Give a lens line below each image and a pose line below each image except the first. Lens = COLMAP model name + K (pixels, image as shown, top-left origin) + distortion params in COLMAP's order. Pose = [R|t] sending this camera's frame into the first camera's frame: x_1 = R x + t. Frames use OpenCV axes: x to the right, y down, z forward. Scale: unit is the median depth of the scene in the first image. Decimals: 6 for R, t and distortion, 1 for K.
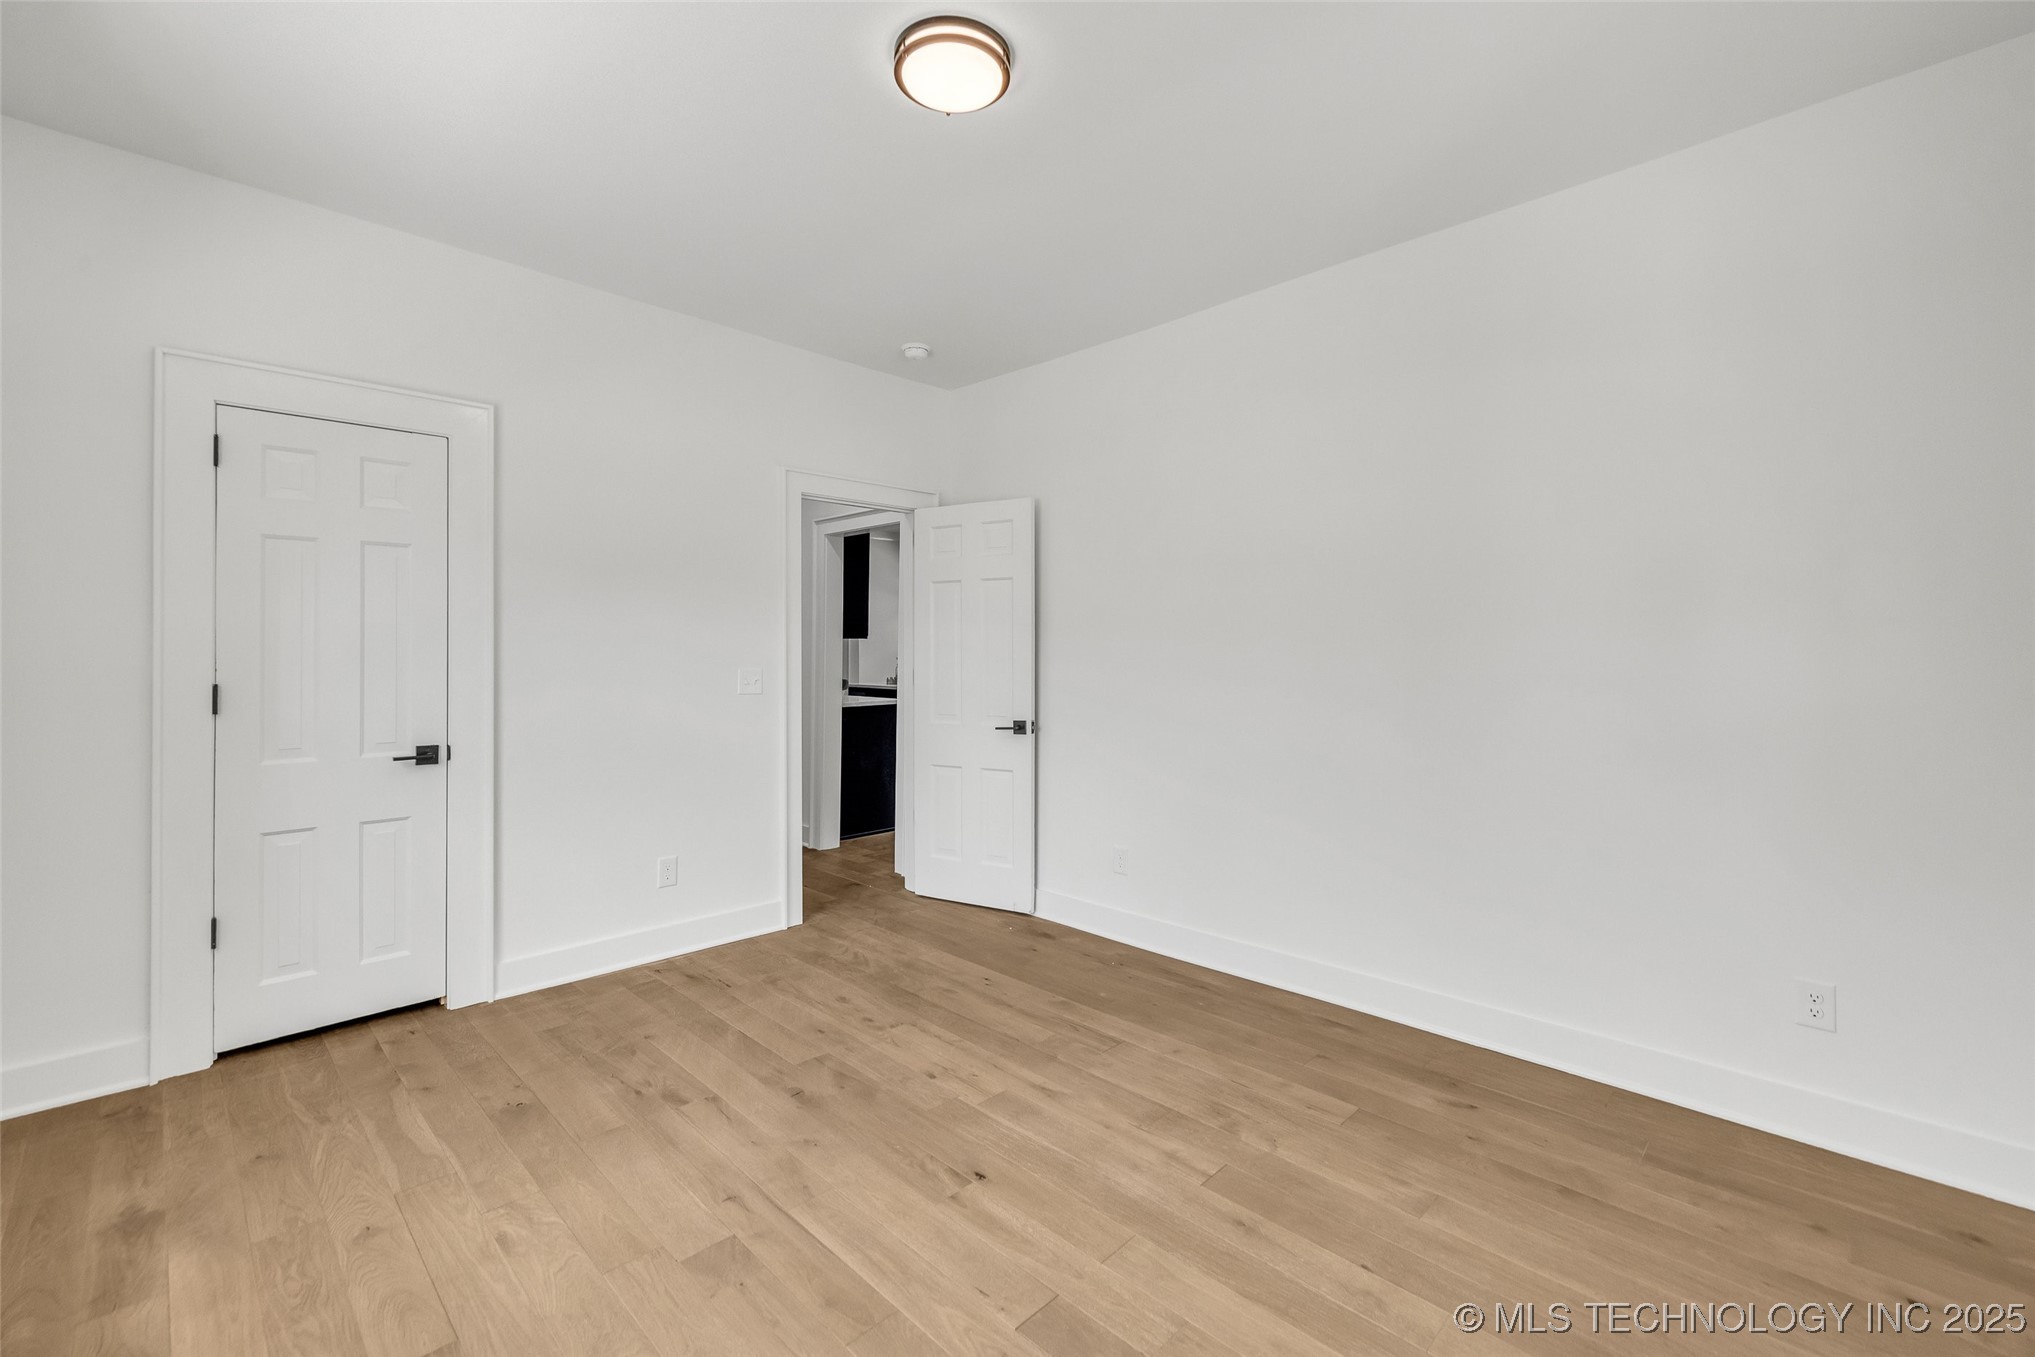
lens RADIAL K [[862.5, 0, 1018.4], [0, 862.5, 646.6], [0, 0, 1]] dist [-0.002362, 0.000604]
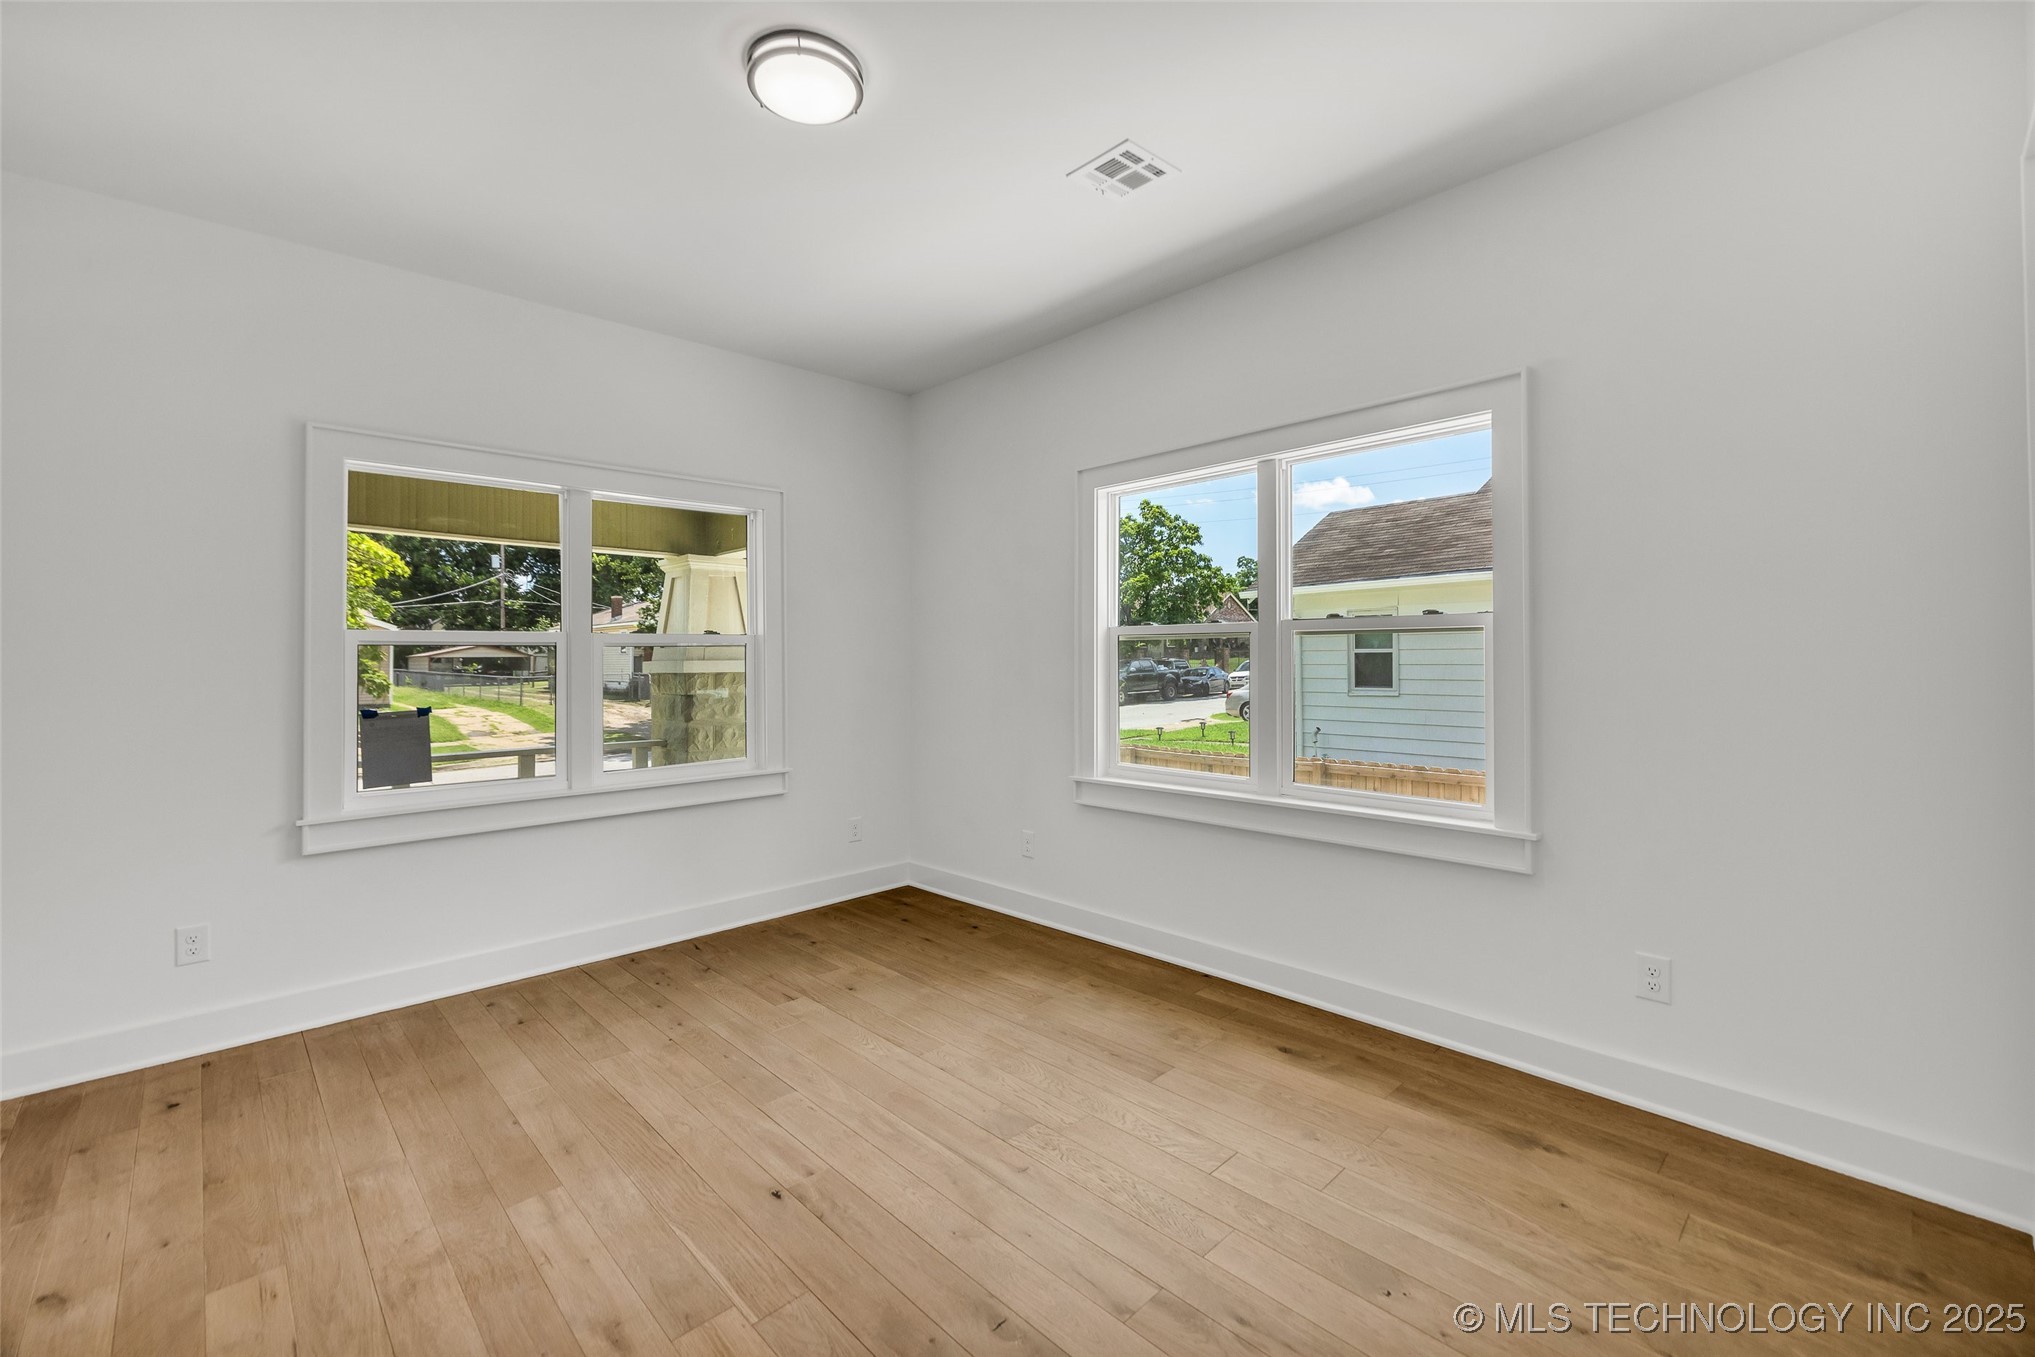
lens RADIAL K [[849.7, 0, 1017.3], [0, 849.7, 648.5], [0, 0, 1]] dist [0.000676, 0.000358]
pose [[-0.999519, 0.006850, 0.030259, -0.270416], [0.006466, 0.999897, -0.012792, 0.013523], [-0.030343, -0.012591, -0.999460, 1.520625]]
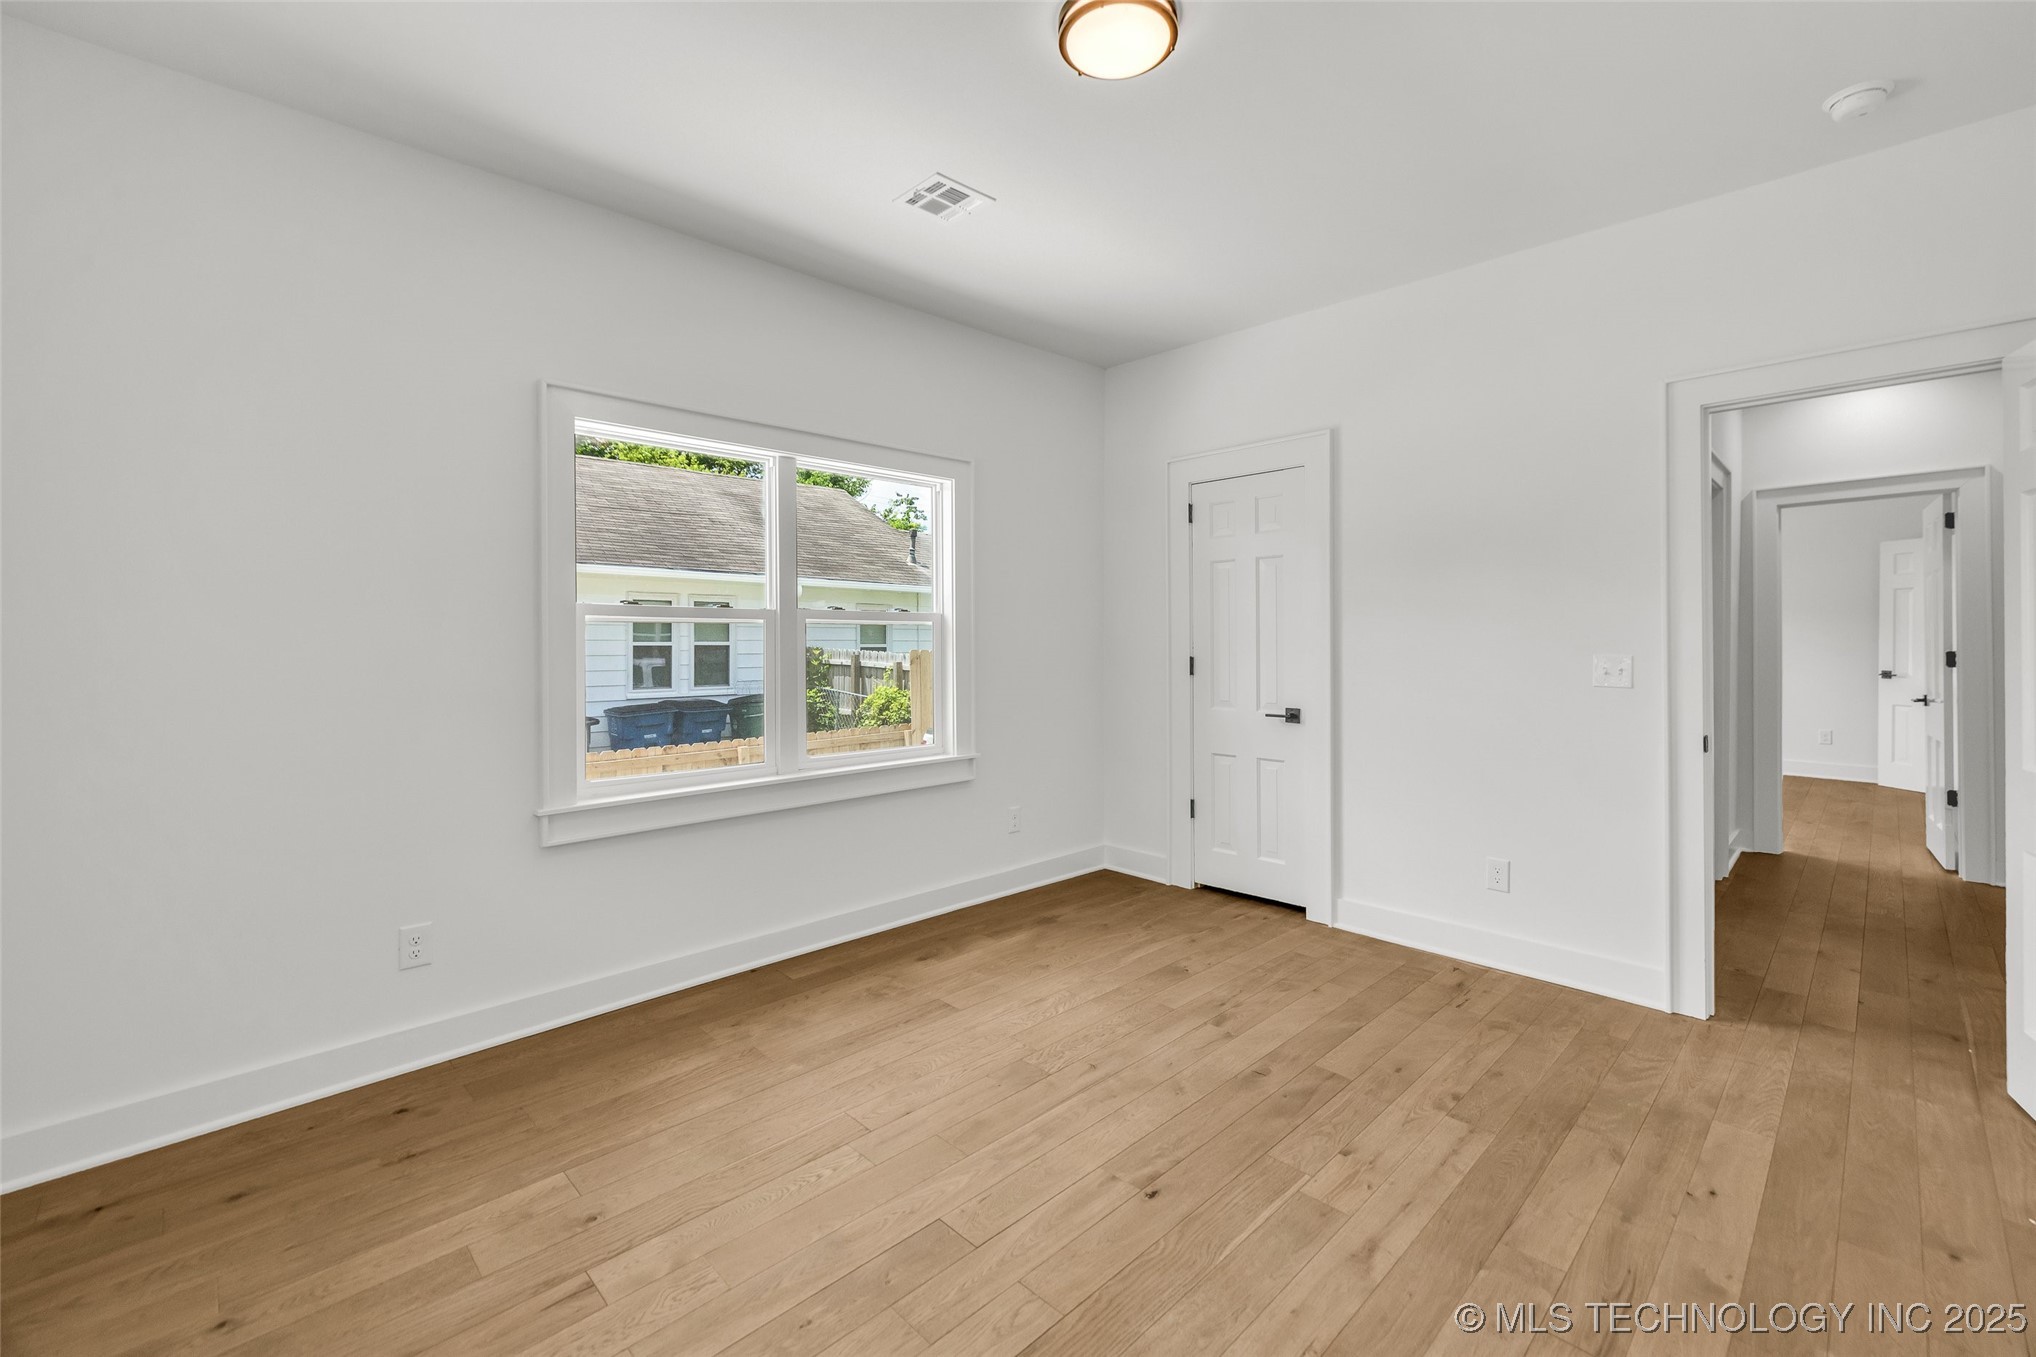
lens RADIAL K [[858.0, 0, 1022.6], [0, 858.0, 648.3], [0, 0, 1]] dist [0.001129, 0.000628]
pose [[-0.017899, 0.005047, -0.999827, 0.683416], [0.007475, 0.999960, 0.004914, 0.017157], [0.999812, -0.007386, -0.017936, 0.688136]]
